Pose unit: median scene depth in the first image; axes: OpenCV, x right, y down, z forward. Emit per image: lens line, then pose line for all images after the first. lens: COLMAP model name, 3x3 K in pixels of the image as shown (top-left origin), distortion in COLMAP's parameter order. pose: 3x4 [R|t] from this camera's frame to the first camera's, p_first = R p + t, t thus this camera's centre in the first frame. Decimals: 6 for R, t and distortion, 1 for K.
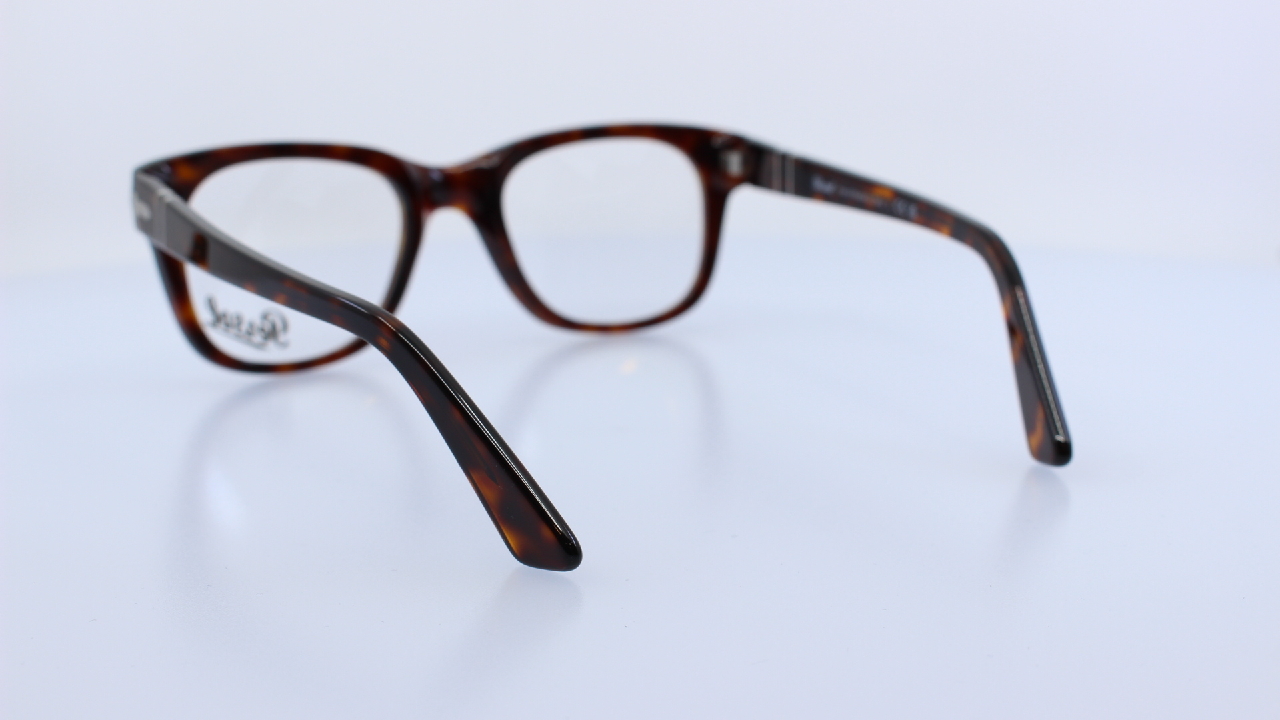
lens RADIAL K [[1661.6, 0, 640.0], [0, 1661.6, 360.0], [0, 0, 1]] dist [-0.090630, 0.055481]
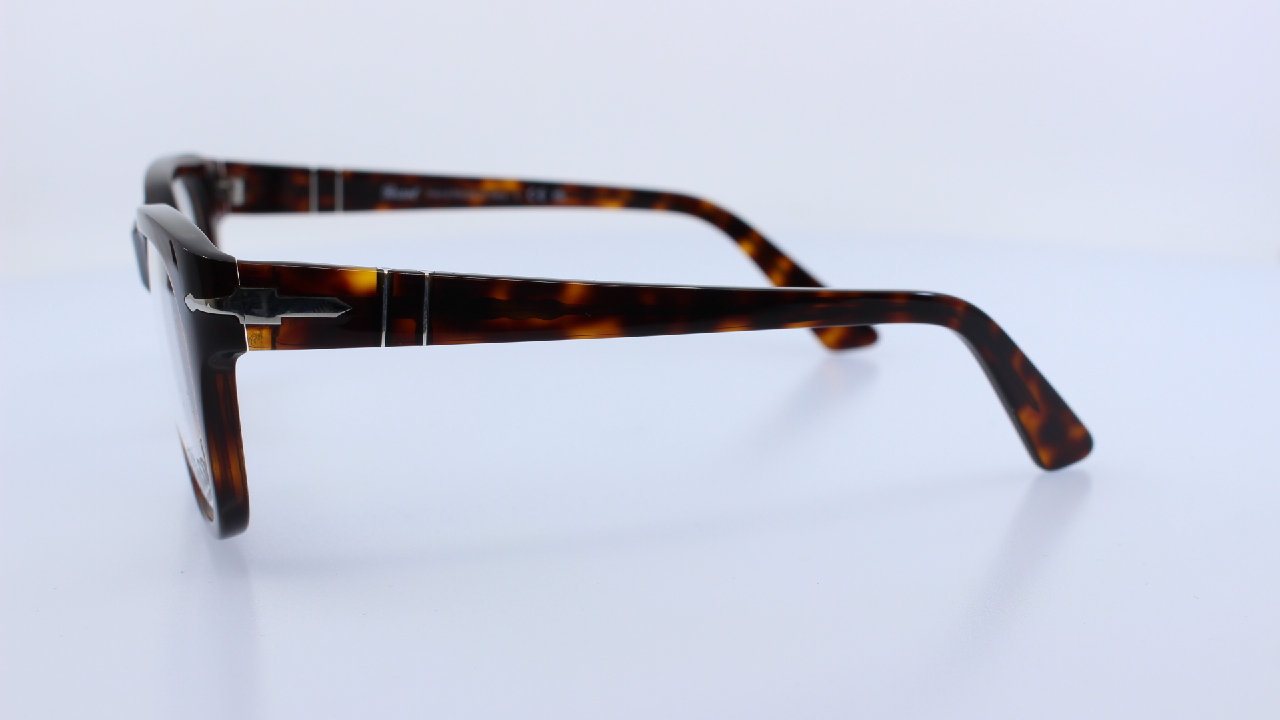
lens RADIAL K [[1661.6, 0, 640.0], [0, 1661.6, 360.0], [0, 0, 1]] dist [-0.090630, 0.055481]
pose [[0.250115, -0.200033, 0.947327, -0.803009], [0.216142, 0.965270, 0.146755, -0.122859], [-0.943782, 0.168052, 0.284664, 0.601107]]
